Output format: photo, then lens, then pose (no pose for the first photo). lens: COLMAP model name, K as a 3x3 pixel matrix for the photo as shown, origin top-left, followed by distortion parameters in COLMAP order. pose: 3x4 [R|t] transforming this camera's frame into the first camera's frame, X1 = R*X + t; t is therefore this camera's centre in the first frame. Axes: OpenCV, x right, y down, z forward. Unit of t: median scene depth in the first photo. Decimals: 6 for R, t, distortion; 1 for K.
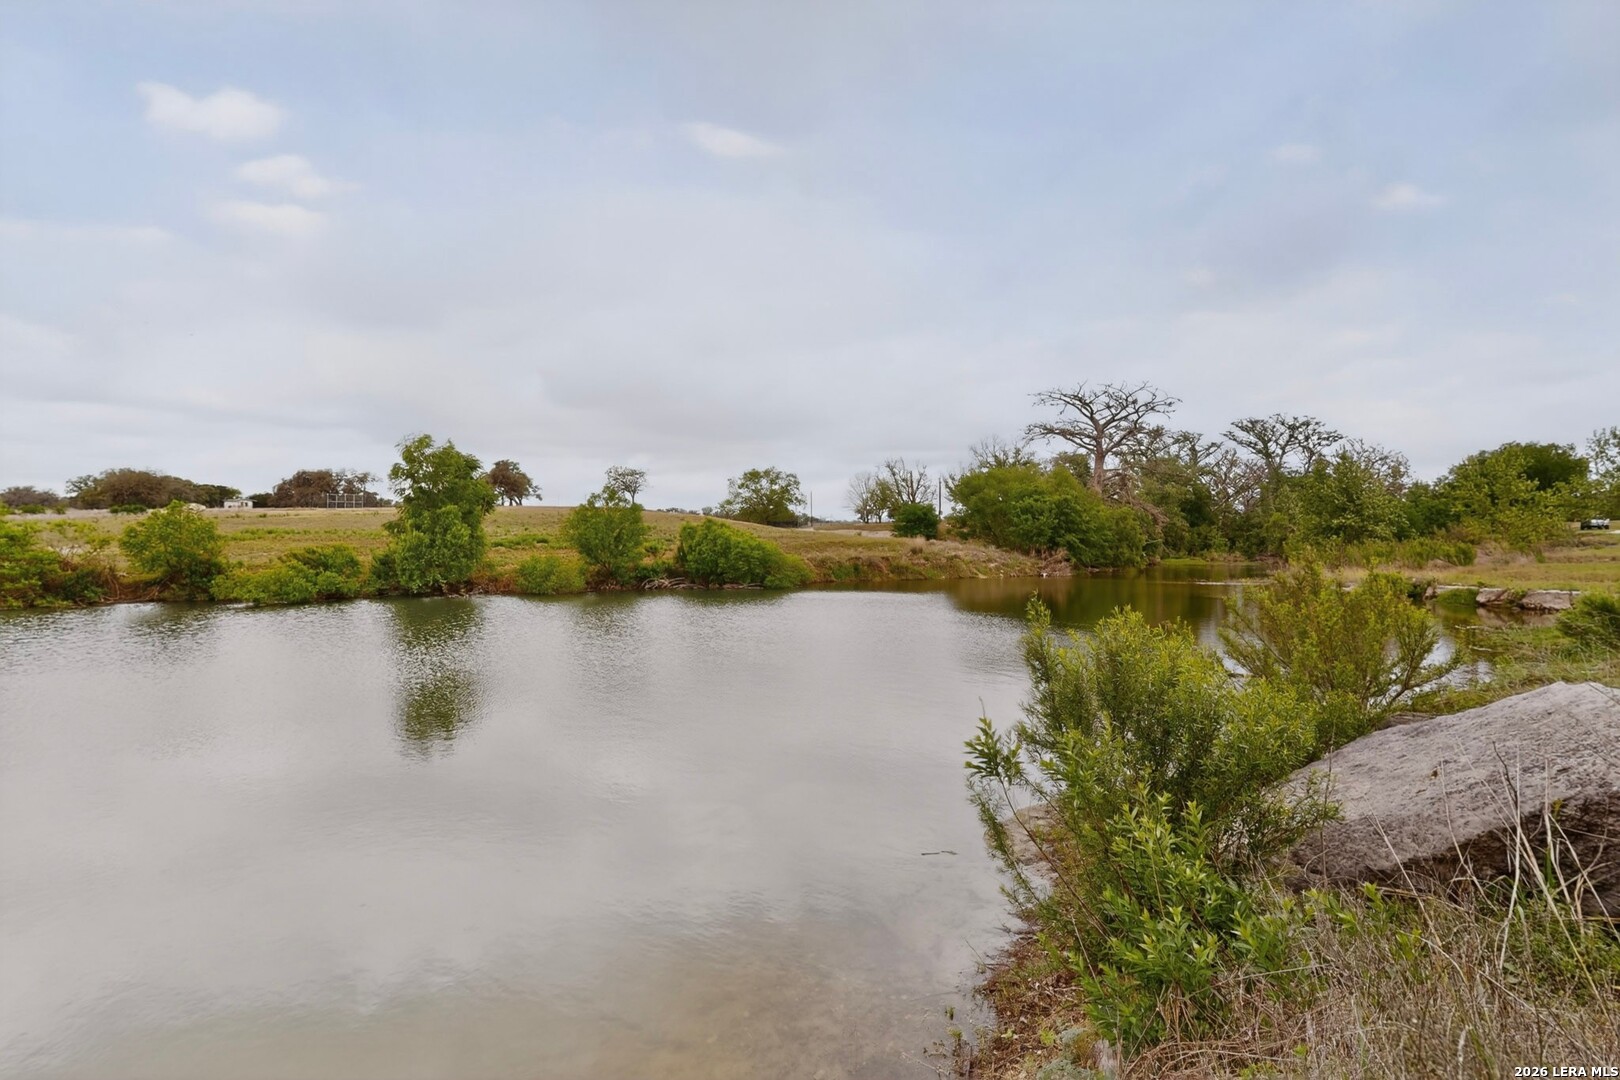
lens RADIAL K [[717.1, 0, 810.0], [0, 717.1, 540.0], [0, 0, 1]] dist [-0.012282, 0.000287]
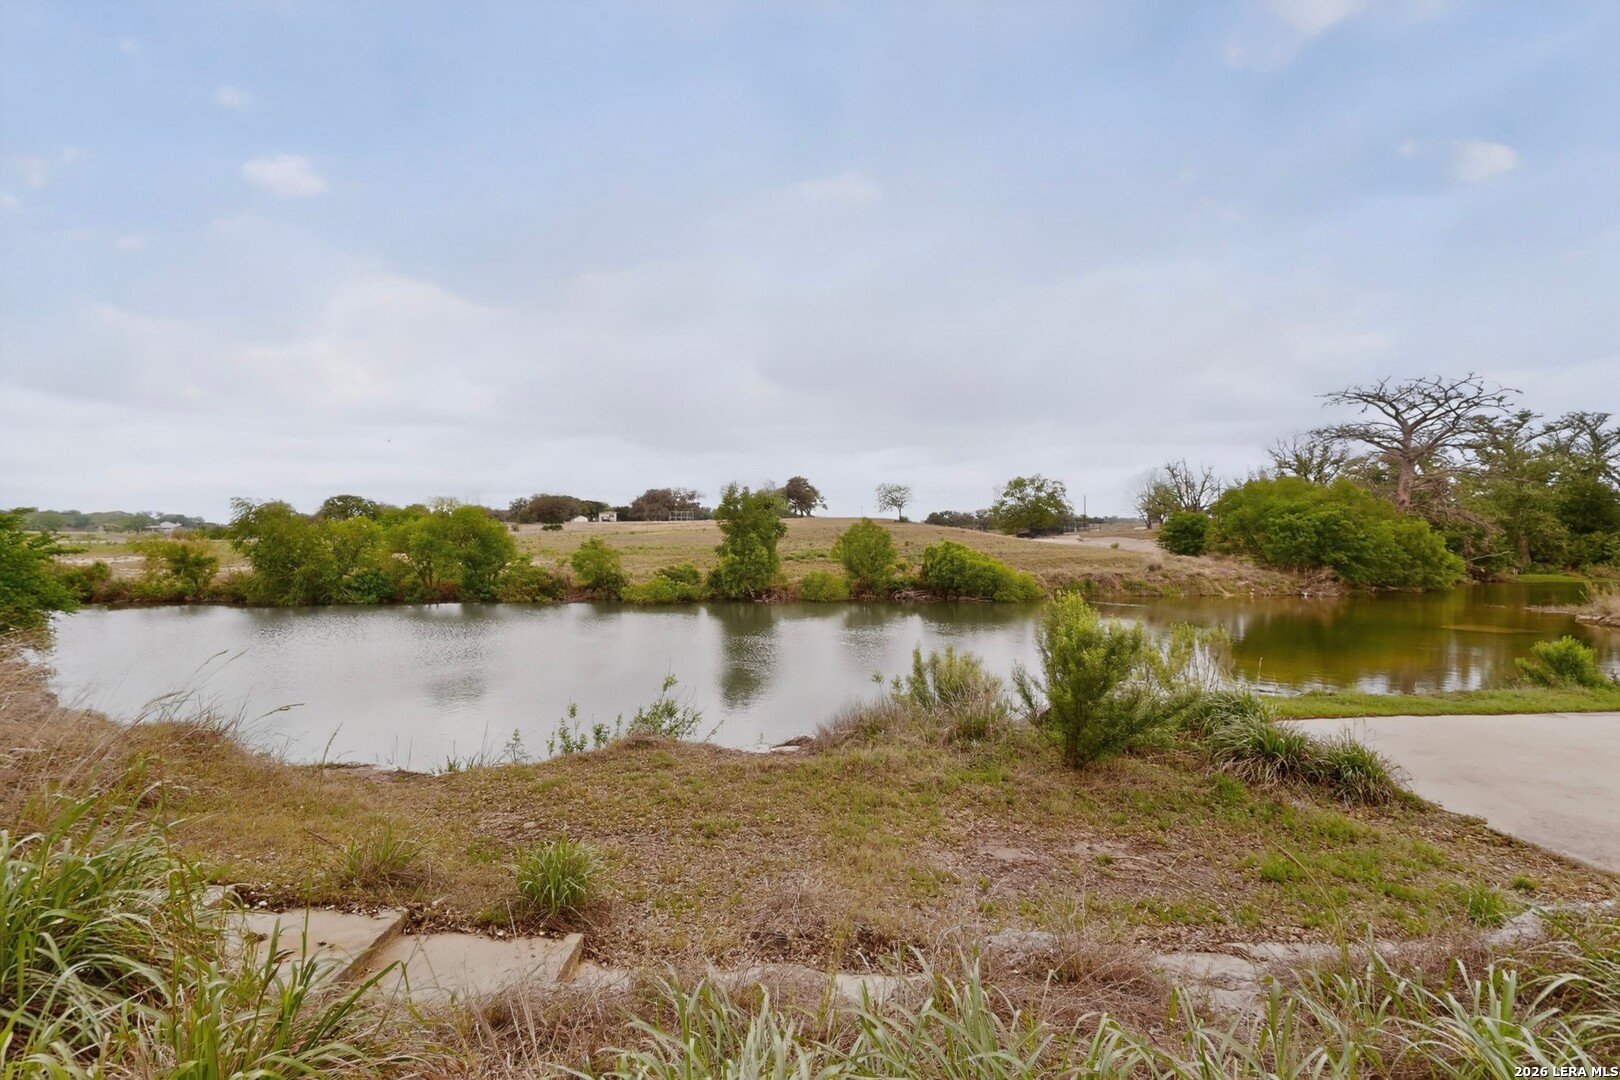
lens RADIAL K [[717.1, 0, 810.0], [0, 717.1, 540.0], [0, 0, 1]] dist [-0.012282, 0.000287]
pose [[0.925578, 0.005294, -0.378521, 0.052872], [-0.003650, 0.999981, 0.005060, -0.019847], [0.378540, -0.003302, 0.925579, -0.108988]]
